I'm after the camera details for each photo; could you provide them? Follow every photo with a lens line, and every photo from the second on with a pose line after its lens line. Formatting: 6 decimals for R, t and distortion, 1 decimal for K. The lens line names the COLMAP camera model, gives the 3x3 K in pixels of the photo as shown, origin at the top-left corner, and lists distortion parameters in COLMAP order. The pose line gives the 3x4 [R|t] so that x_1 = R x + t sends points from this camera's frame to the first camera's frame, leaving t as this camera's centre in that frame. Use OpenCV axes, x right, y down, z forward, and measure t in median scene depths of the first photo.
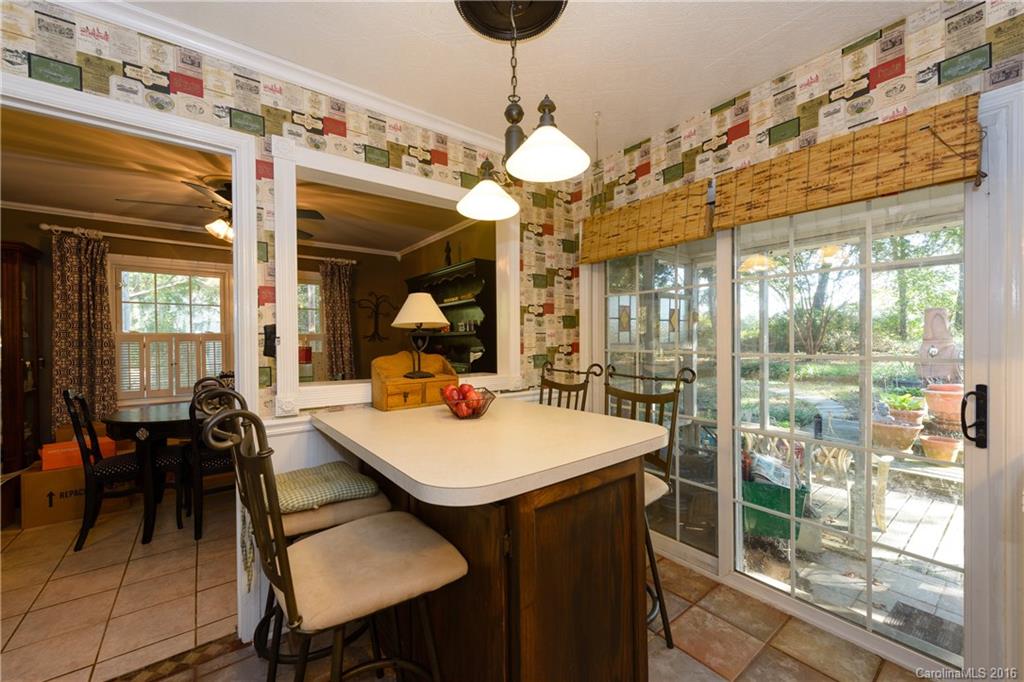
lens RADIAL K [[400.6, 0, 512.7], [0, 400.6, 343.9], [0, 0, 1]] dist [0.003210, -0.000895]
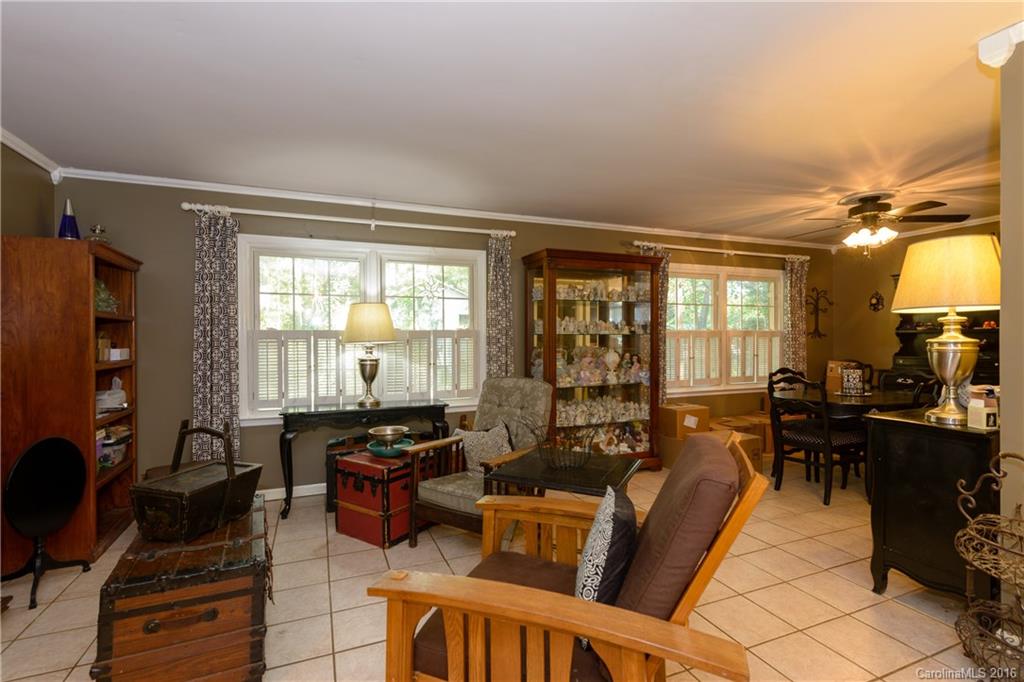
lens RADIAL K [[475.7, 0, 515.4], [0, 475.7, 340.5], [0, 0, 1]] dist [0.017902, -0.000469]
pose [[0.966857, 0.003116, -0.255300, -0.947163], [-0.003565, 0.999993, -0.001293, 0.007430], [0.255294, 0.002160, 0.966861, -0.402678]]
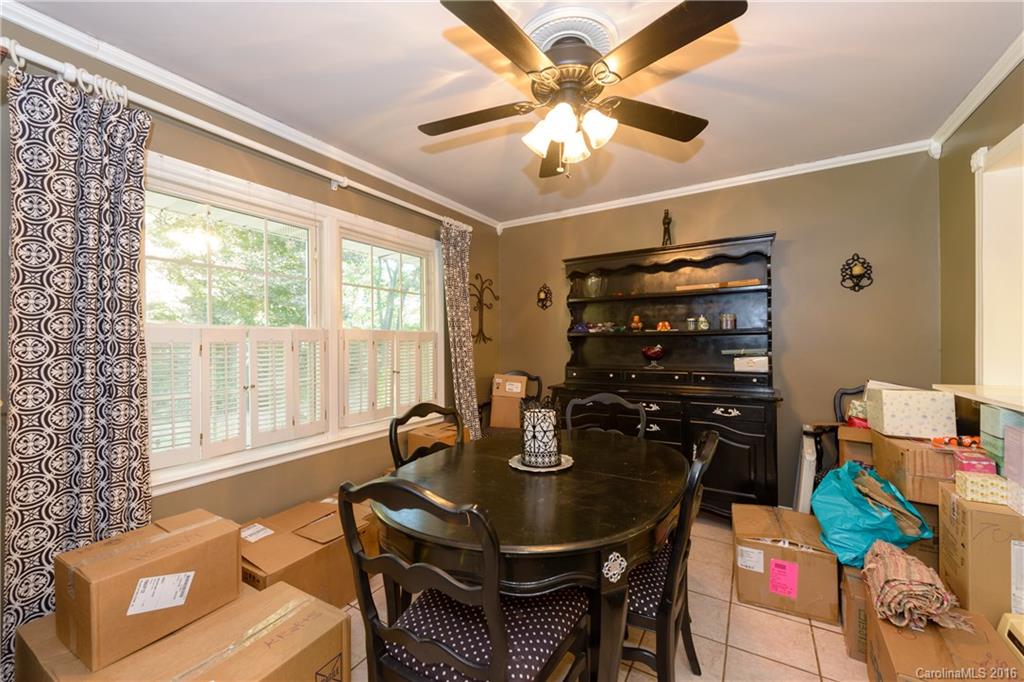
lens RADIAL K [[400.6, 0, 513.7], [0, 400.6, 339.8], [0, 0, 1]] dist [0.003210, -0.000895]
pose [[0.930414, 0.003466, 0.366493, -0.691583], [0.000280, 0.999948, -0.010168, -0.002832], [-0.366510, 0.009563, 0.930365, 0.386064]]
